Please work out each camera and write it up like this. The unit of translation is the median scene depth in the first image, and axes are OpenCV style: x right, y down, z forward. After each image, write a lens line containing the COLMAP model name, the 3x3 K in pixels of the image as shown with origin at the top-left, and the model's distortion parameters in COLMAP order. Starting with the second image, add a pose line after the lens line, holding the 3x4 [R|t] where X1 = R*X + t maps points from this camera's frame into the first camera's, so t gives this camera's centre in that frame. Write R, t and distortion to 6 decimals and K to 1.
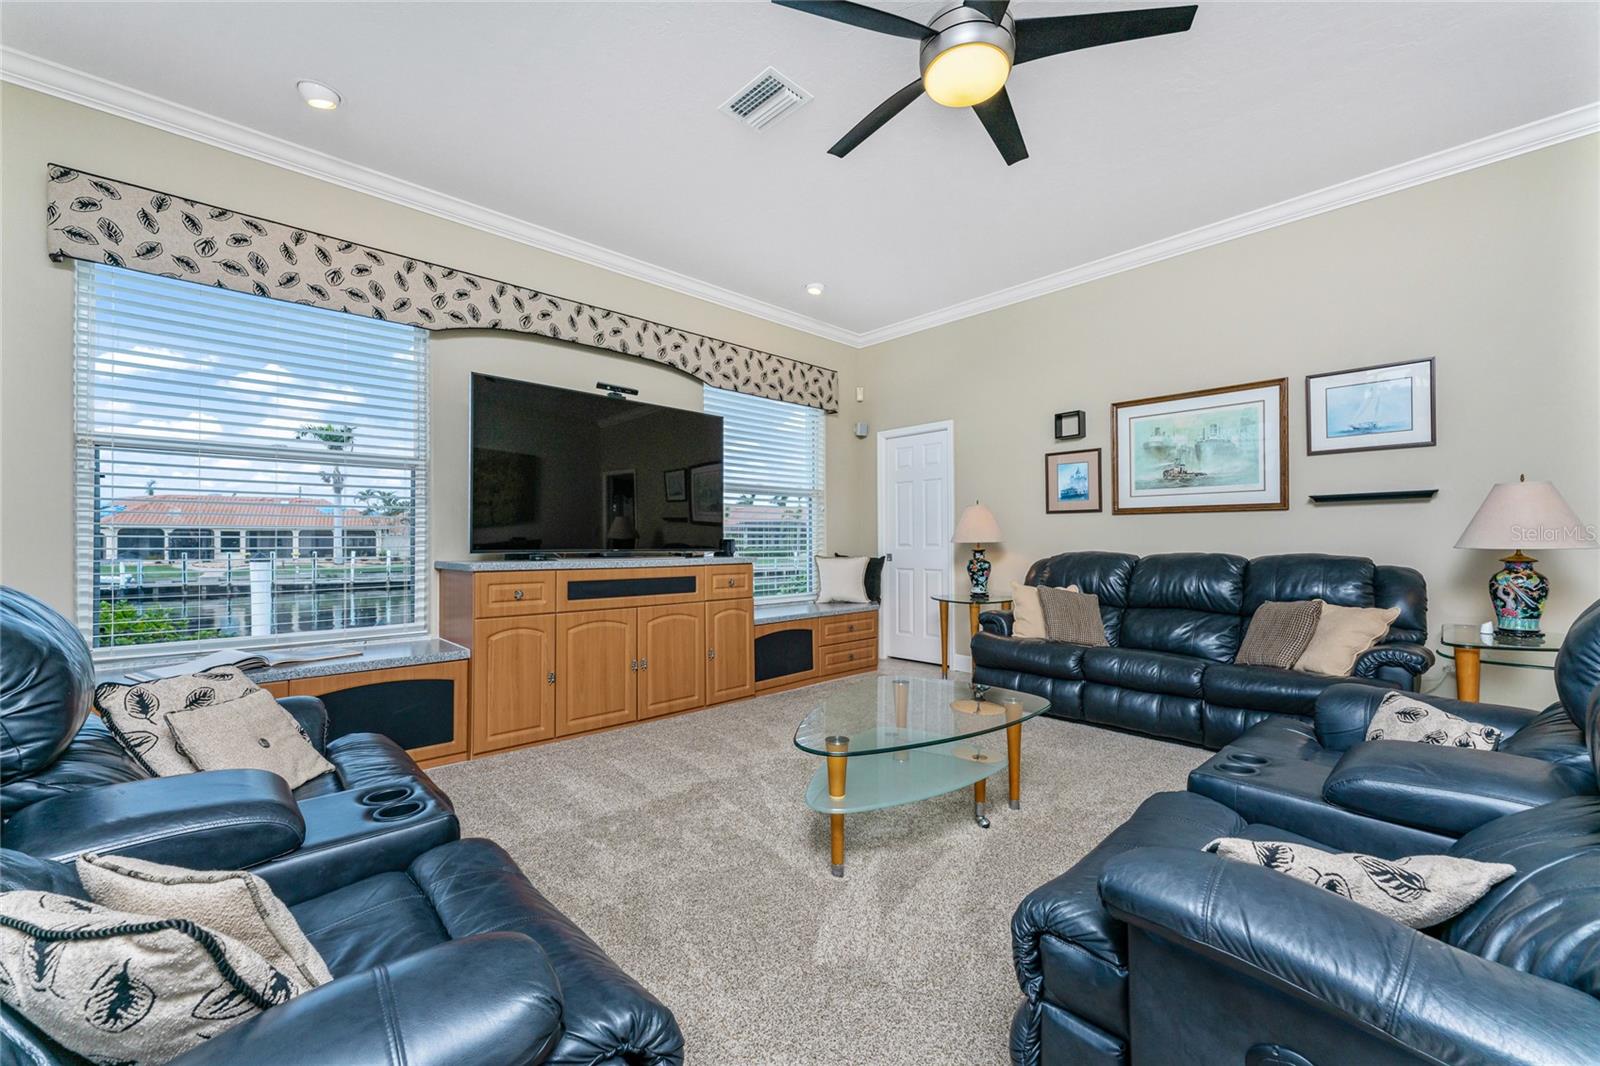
lens RADIAL K [[639.6, 0, 800.1], [0, 639.6, 535.8], [0, 0, 1]] dist [-0.001430, -0.000165]
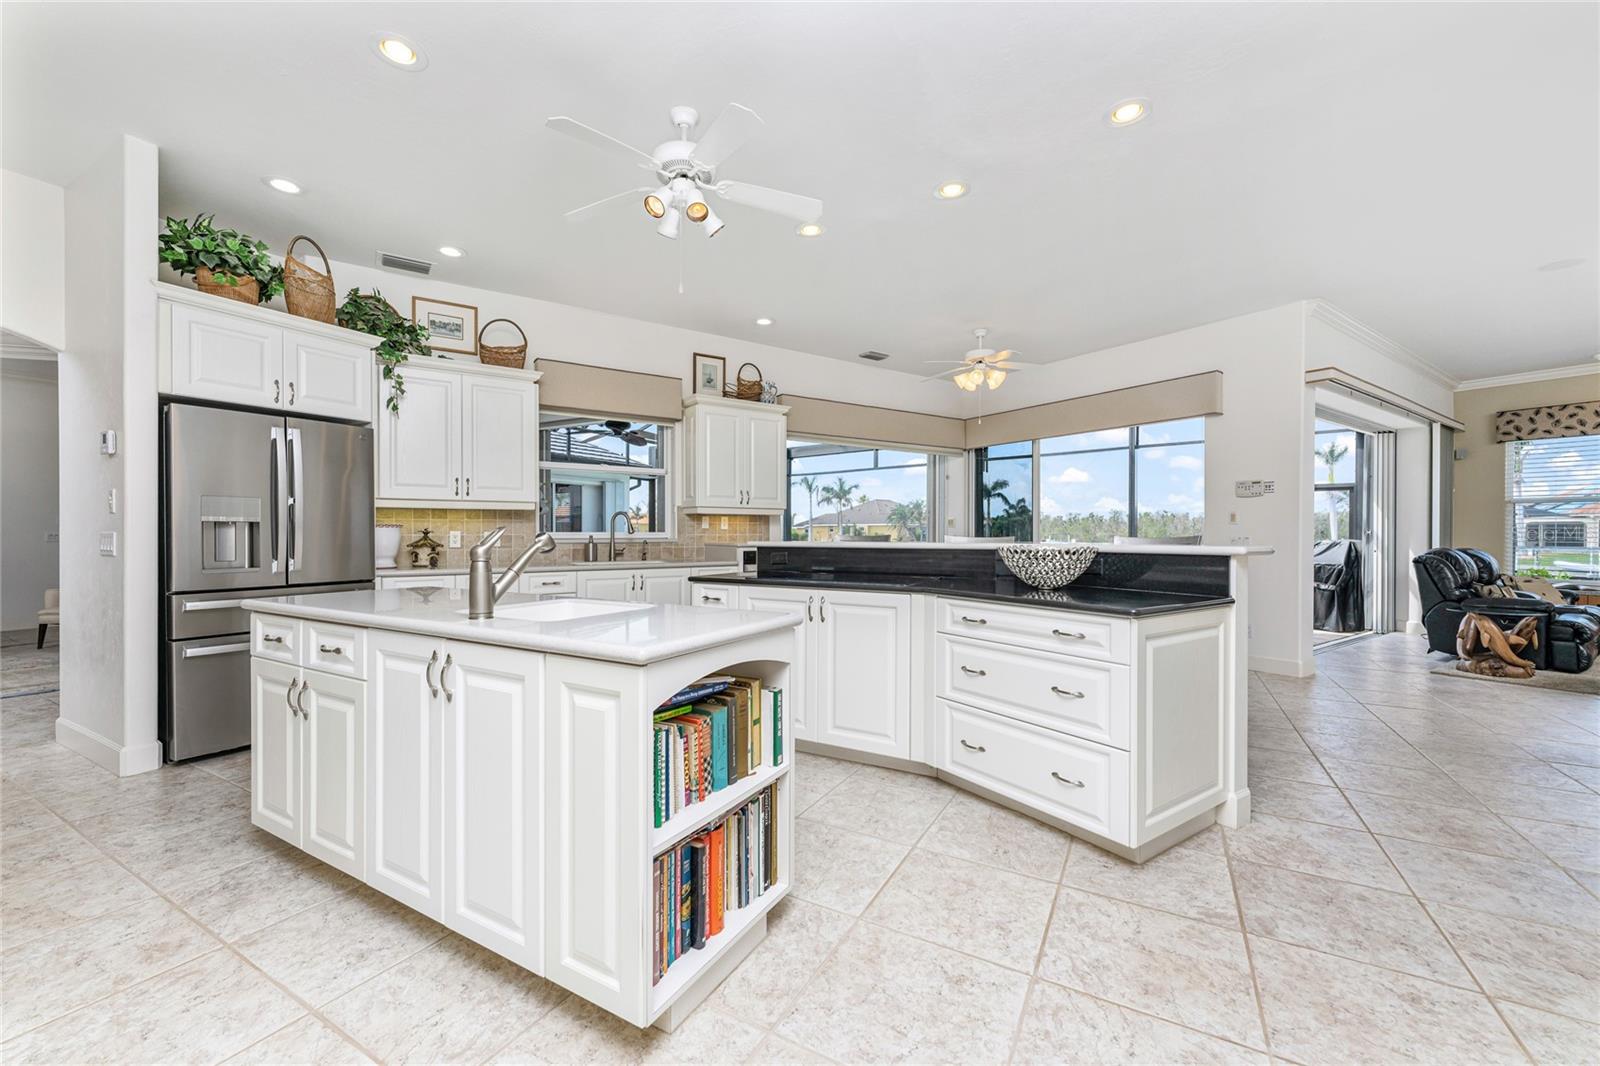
lens RADIAL K [[630.1, 0, 798.6], [0, 630.1, 536.7], [0, 0, 1]] dist [0.000988, 0.000120]
pose [[-0.158021, 0.010480, -0.987380, 1.418981], [0.009576, 0.999913, 0.009081, -0.037517], [0.987389, -0.008020, -0.158107, -1.106883]]
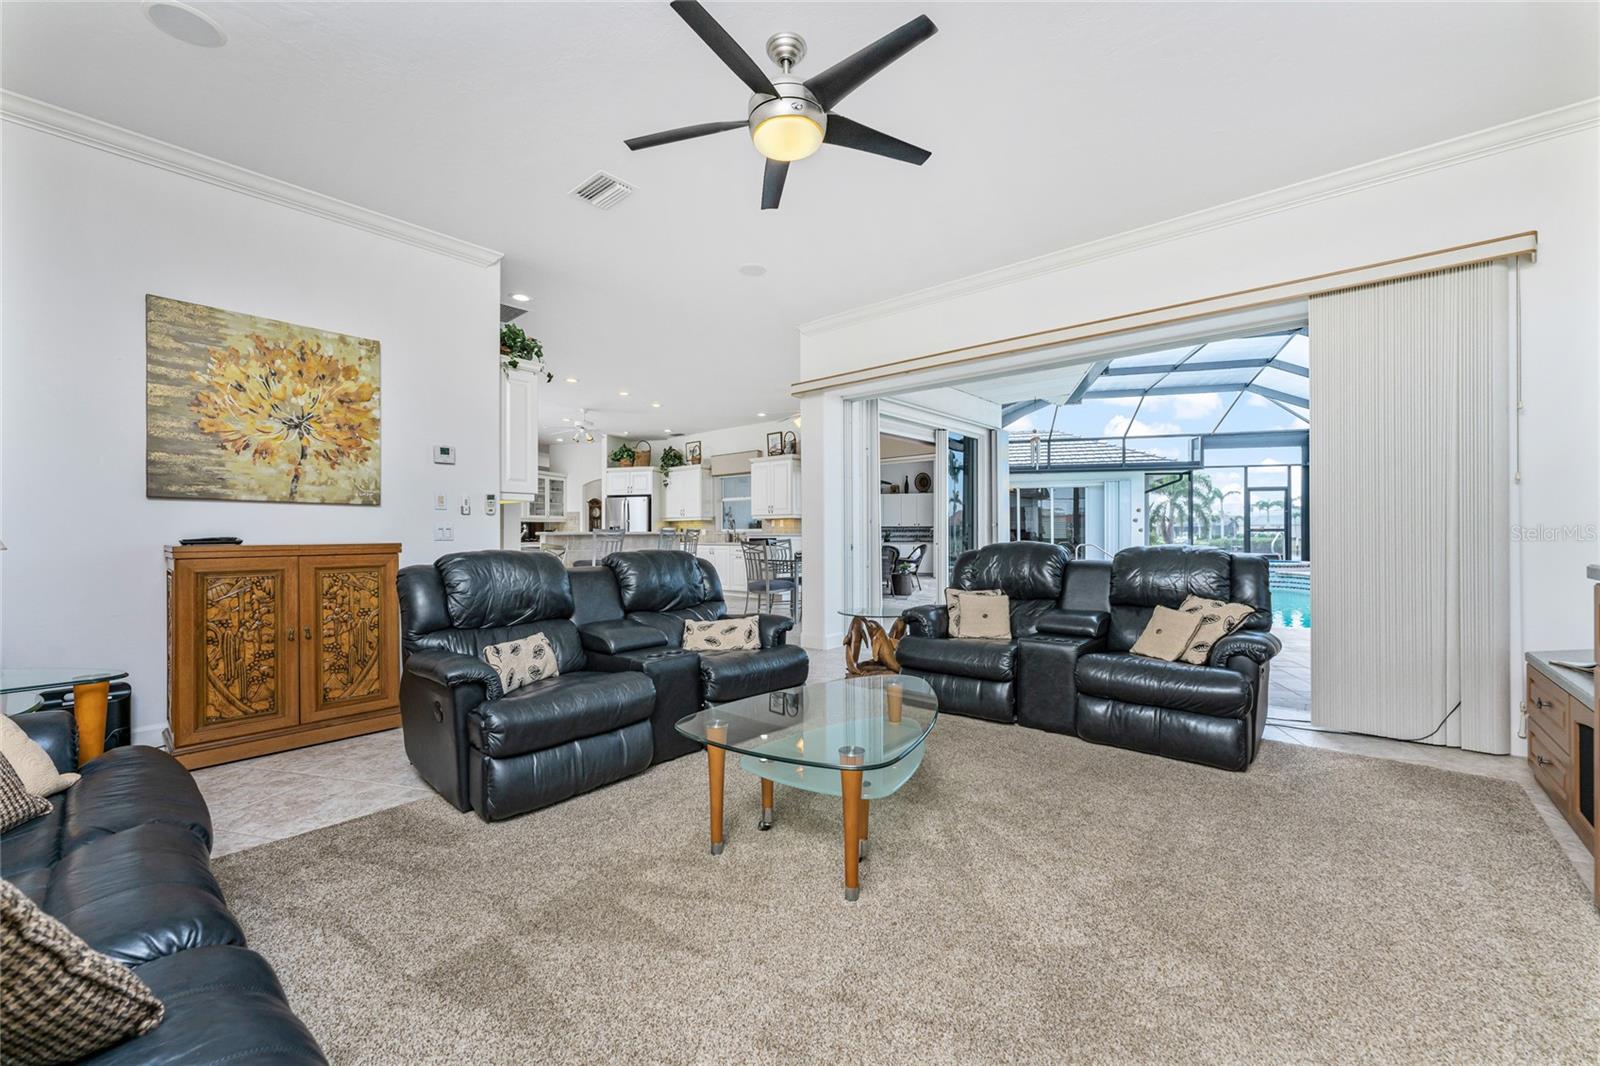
lens RADIAL K [[639.6, 0, 800.1], [0, 639.6, 535.8], [0, 0, 1]] dist [-0.001430, -0.000165]
pose [[-0.994397, 0.008311, -0.105381, 0.202015], [0.008973, 0.999943, -0.005815, 0.011426], [0.105327, -0.006728, -0.994415, 1.162528]]
